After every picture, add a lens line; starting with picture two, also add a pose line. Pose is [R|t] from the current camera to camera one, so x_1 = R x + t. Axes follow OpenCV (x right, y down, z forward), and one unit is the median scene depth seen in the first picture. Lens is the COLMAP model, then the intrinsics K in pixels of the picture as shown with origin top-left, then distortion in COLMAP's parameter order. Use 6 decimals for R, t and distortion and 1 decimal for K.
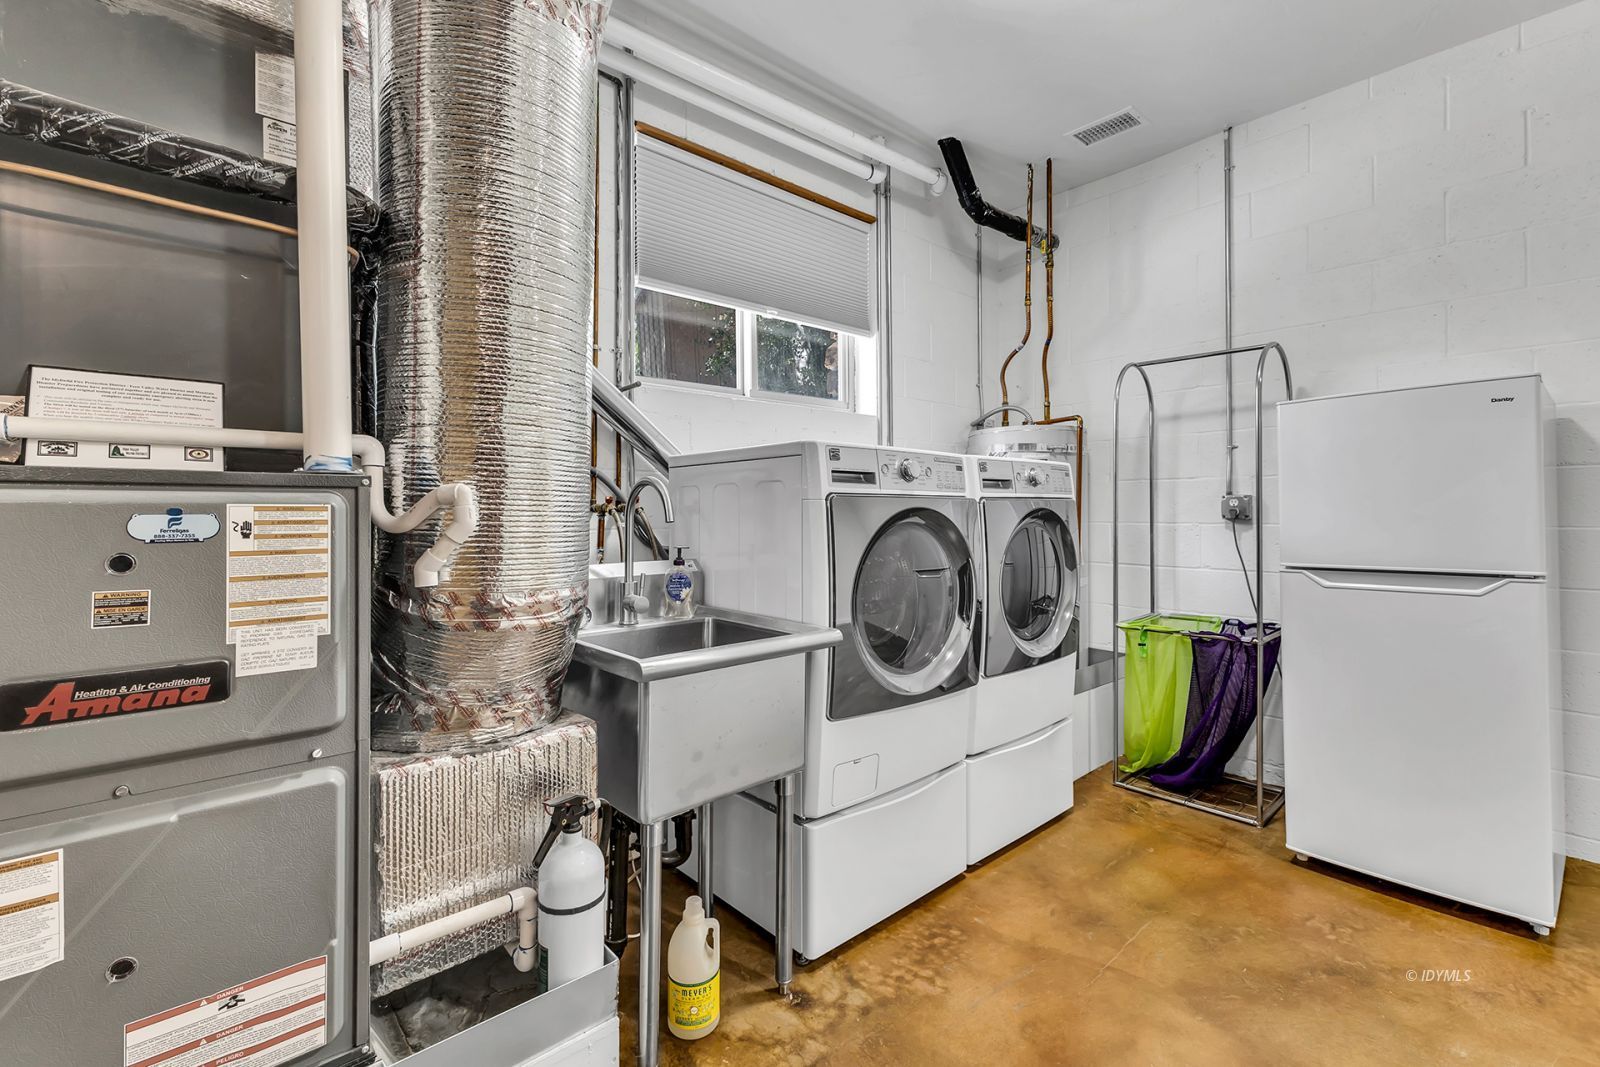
lens RADIAL K [[713.1, 0, 803.3], [0, 713.1, 524.6], [0, 0, 1]] dist [0.000314, -0.000237]
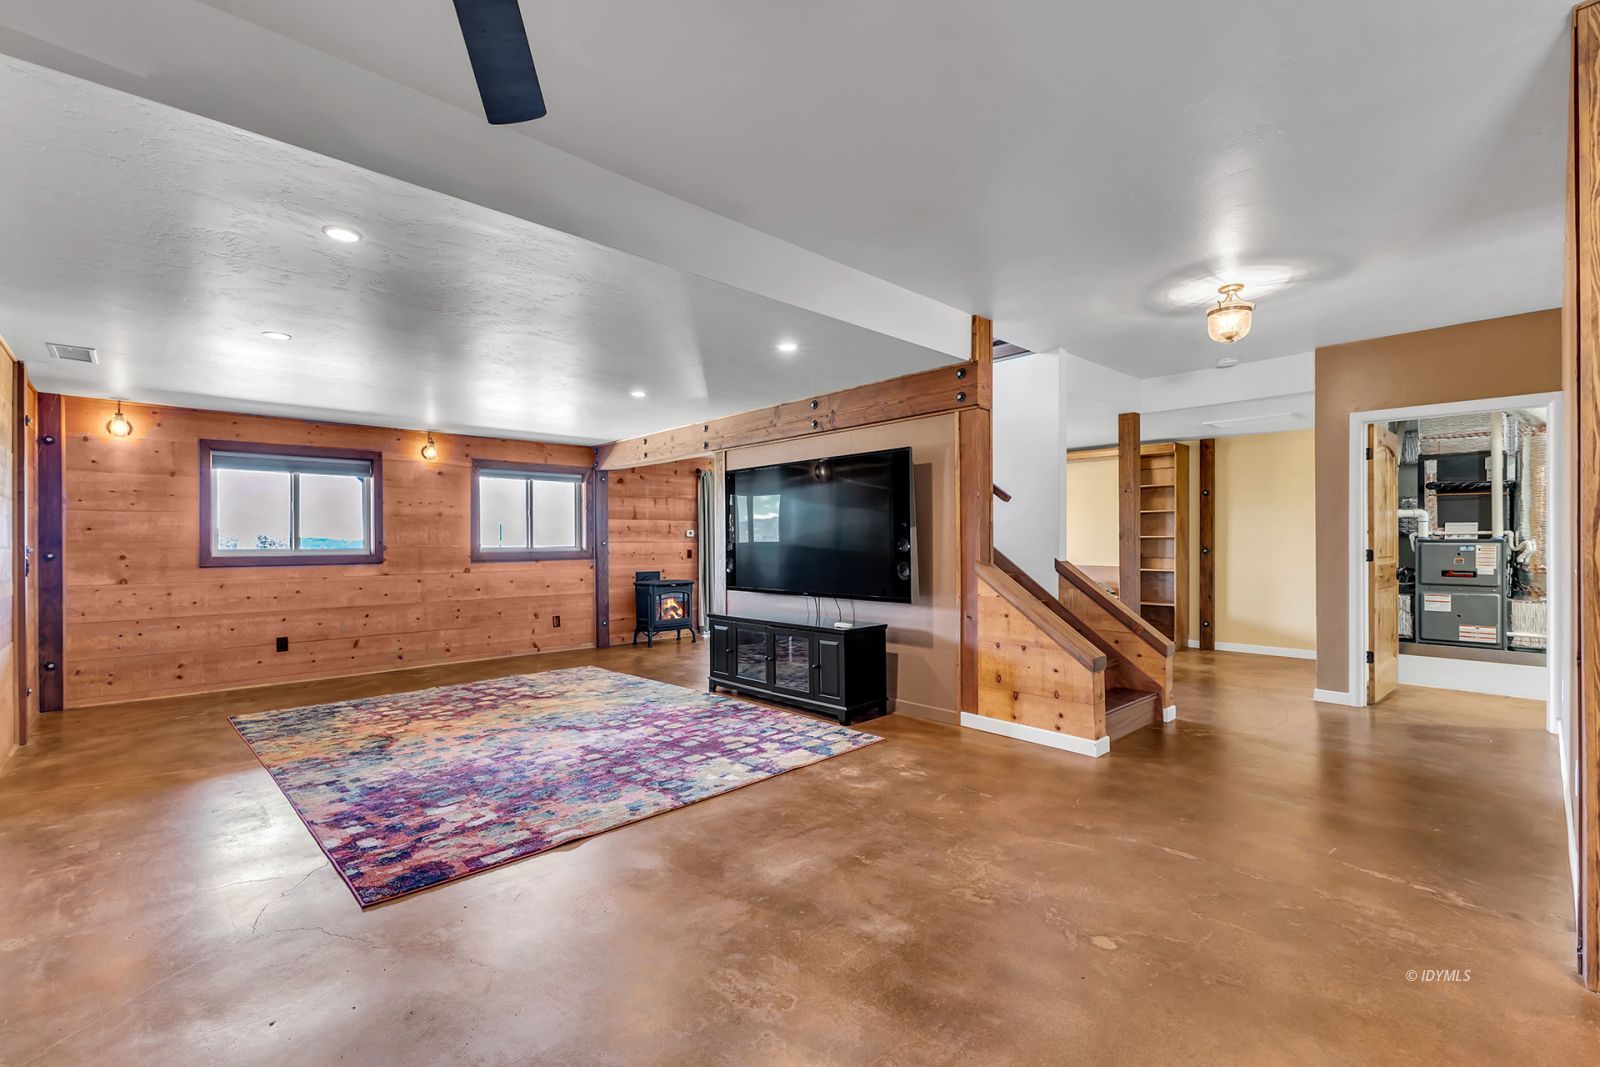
lens RADIAL K [[713.1, 0, 803.3], [0, 713.1, 524.6], [0, 0, 1]] dist [0.000314, -0.000237]
pose [[0.038929, -0.017814, -0.999083, 4.473889], [-0.007647, 0.999806, -0.018125, -0.044564], [0.999213, 0.008345, 0.038786, -4.402199]]
